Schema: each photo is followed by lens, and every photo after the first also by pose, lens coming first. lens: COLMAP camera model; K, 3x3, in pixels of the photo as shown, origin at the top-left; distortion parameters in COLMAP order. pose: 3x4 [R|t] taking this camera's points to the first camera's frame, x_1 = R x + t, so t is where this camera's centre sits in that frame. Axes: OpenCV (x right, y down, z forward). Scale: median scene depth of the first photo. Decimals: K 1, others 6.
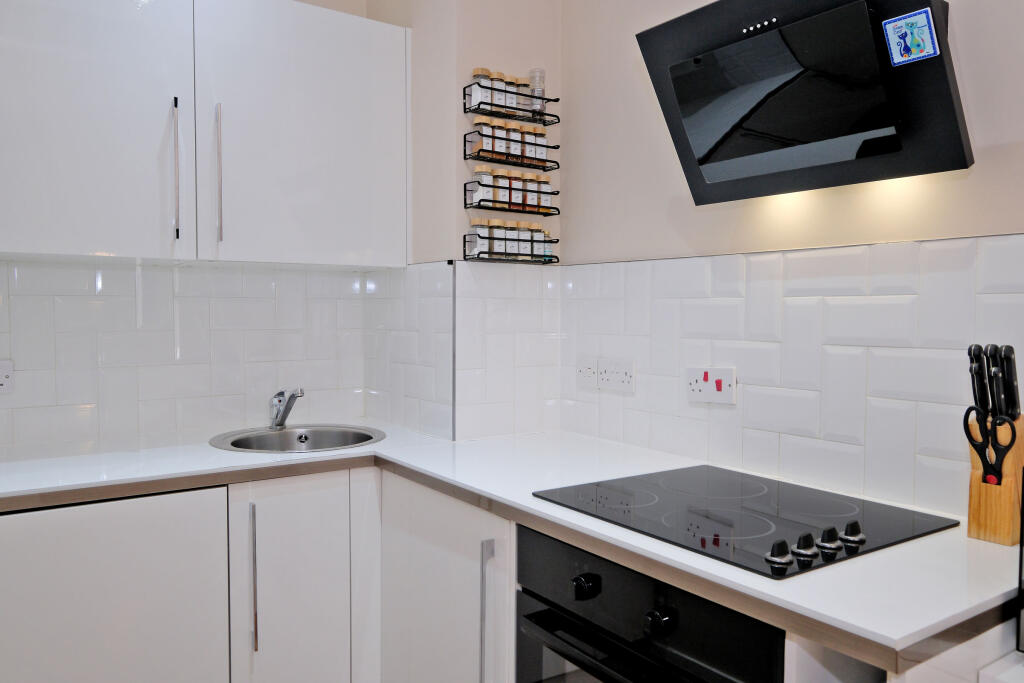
lens RADIAL K [[759.3, 0, 512.0], [0, 759.3, 341.5], [0, 0, 1]] dist [-0.002258, 0.000986]
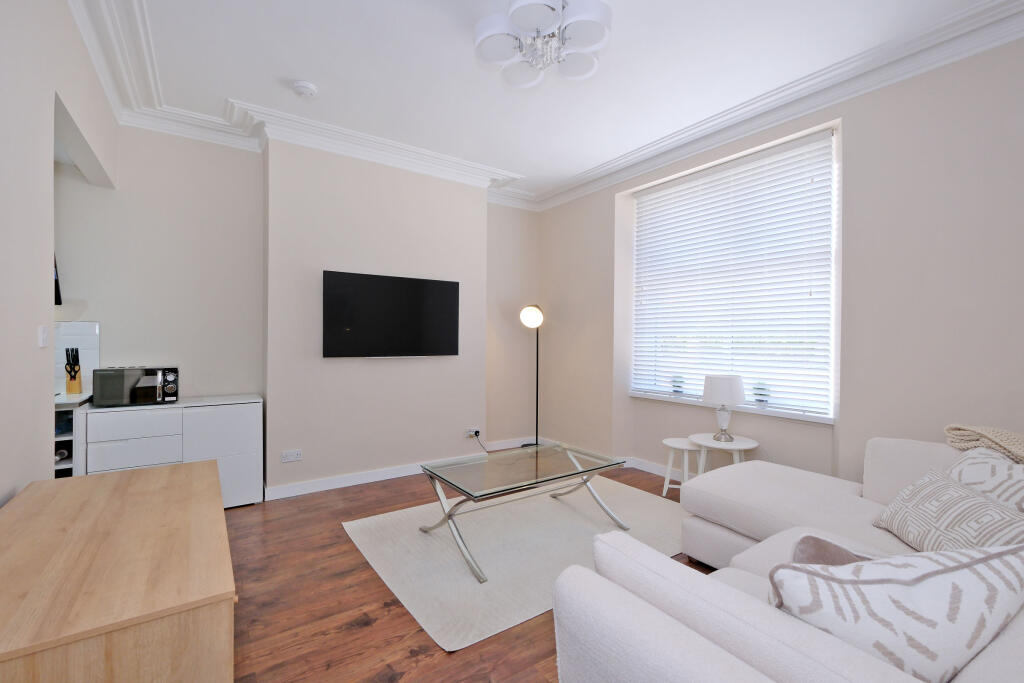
lens RADIAL K [[449.4, 0, 512.0], [0, 449.4, 341.5], [0, 0, 1]] dist [-0.002212, -0.000028]
pose [[-0.005436, -0.010094, 0.999934, -1.142719], [0.038967, 0.999187, 0.010298, 0.022791], [-0.999226, 0.039021, -0.005038, -0.881441]]
